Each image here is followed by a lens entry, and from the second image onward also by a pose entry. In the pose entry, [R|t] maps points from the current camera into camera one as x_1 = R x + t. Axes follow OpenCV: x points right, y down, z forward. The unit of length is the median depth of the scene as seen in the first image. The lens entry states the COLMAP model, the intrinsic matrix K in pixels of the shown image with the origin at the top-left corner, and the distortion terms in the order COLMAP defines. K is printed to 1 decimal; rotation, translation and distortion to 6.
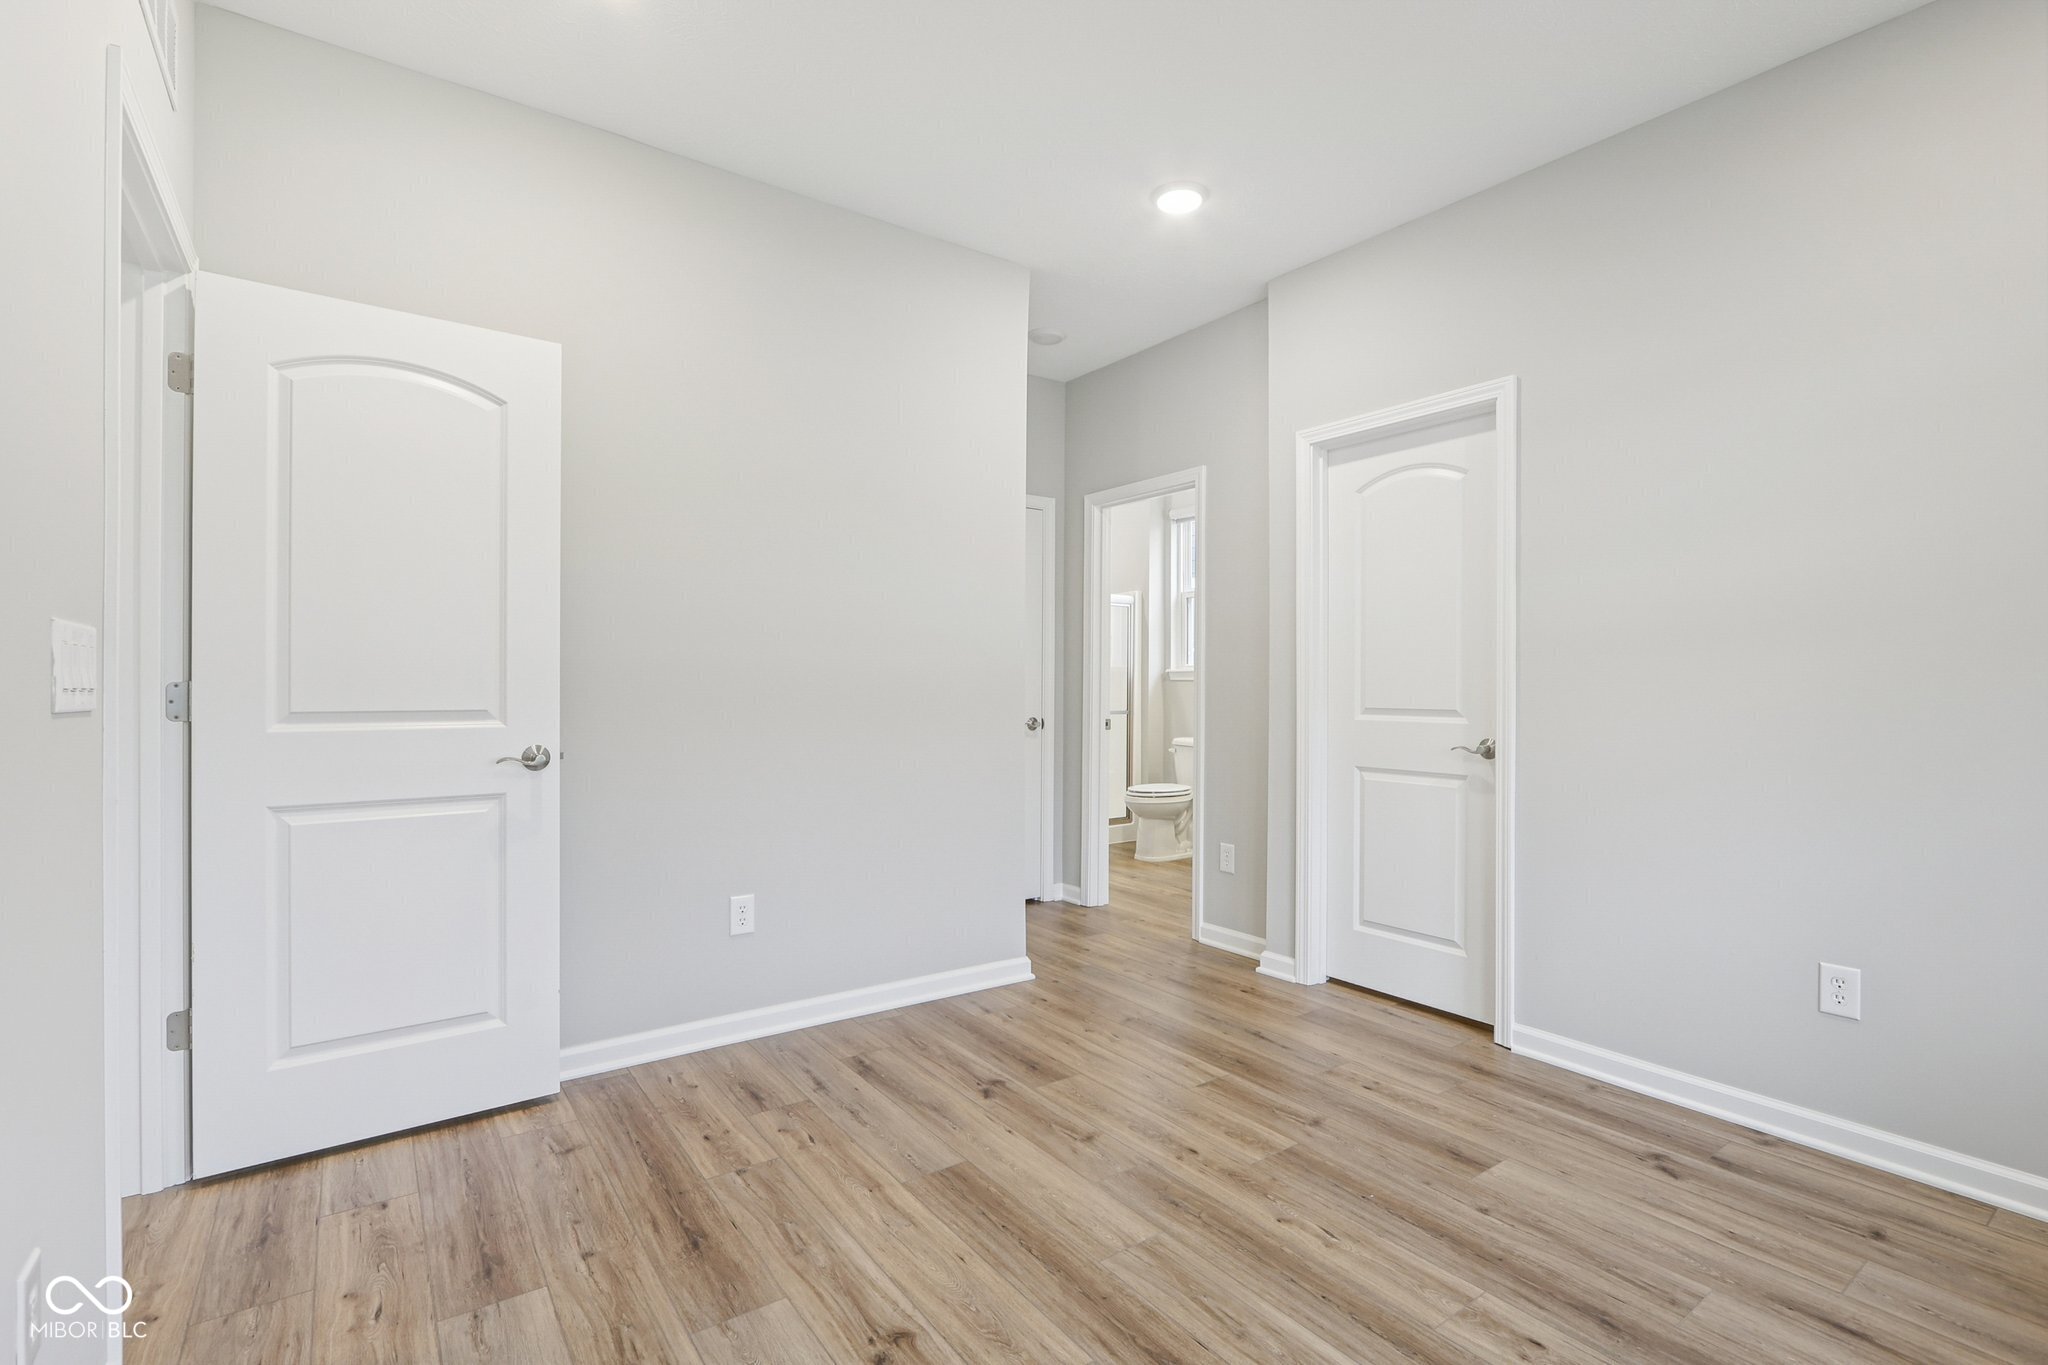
lens RADIAL K [[942.8, 0, 1035.7], [0, 942.8, 690.0], [0, 0, 1]] dist [-0.018912, 0.004102]
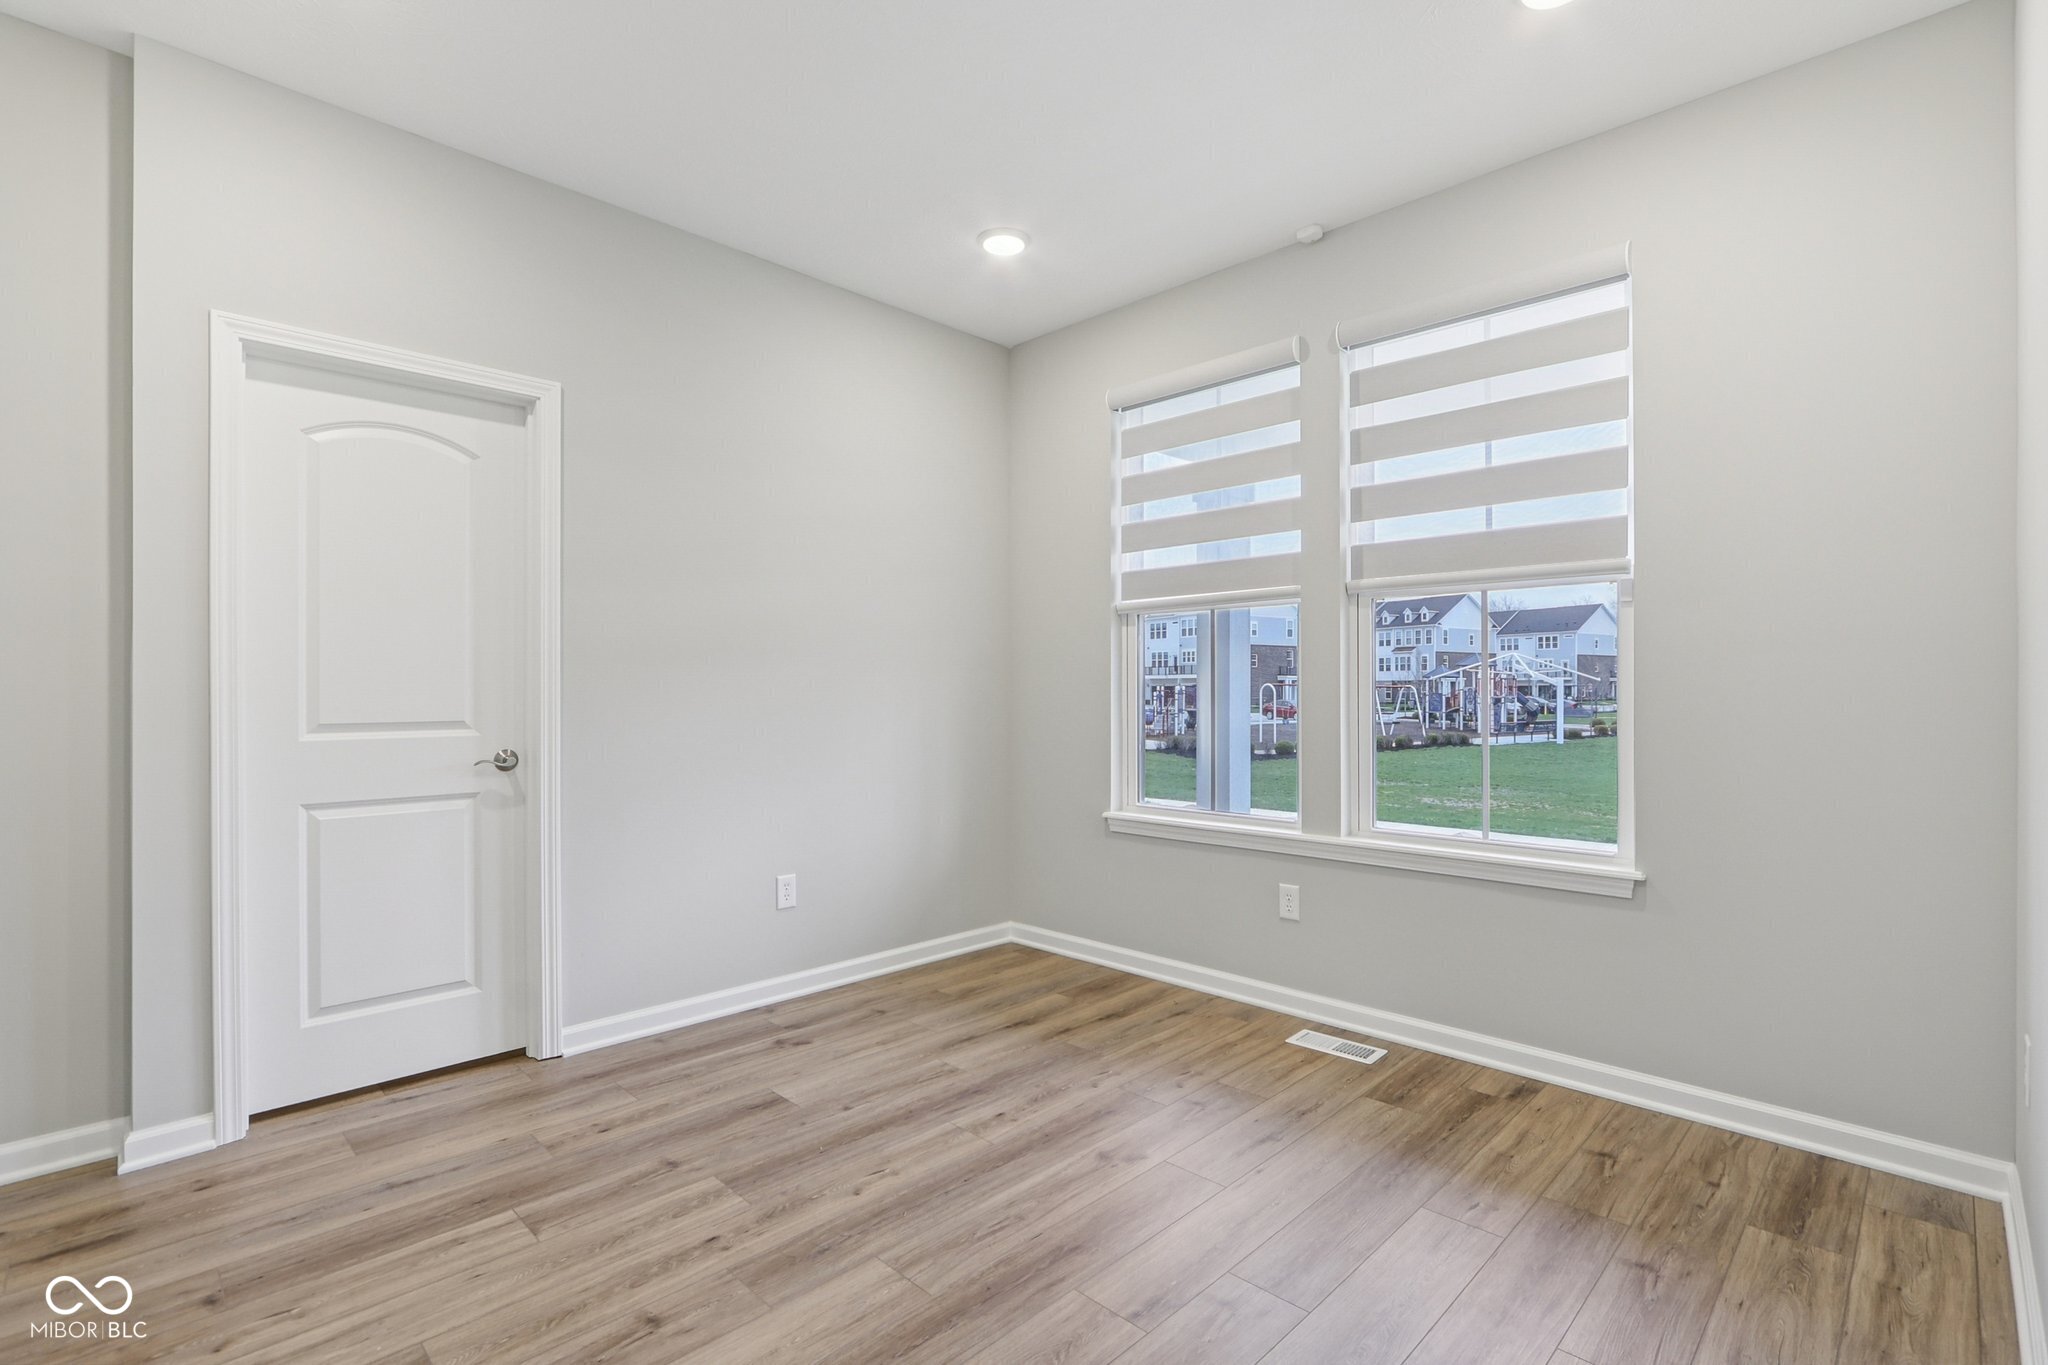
lens RADIAL K [[942.8, 0, 1043.2], [0, 942.8, 691.7], [0, 0, 1]] dist [-0.018912, 0.004102]
pose [[-0.173087, -0.005704, 0.984890, -0.650547], [0.006833, 0.999952, 0.006992, -0.010973], [-0.984883, 0.007940, -0.173040, 0.761997]]
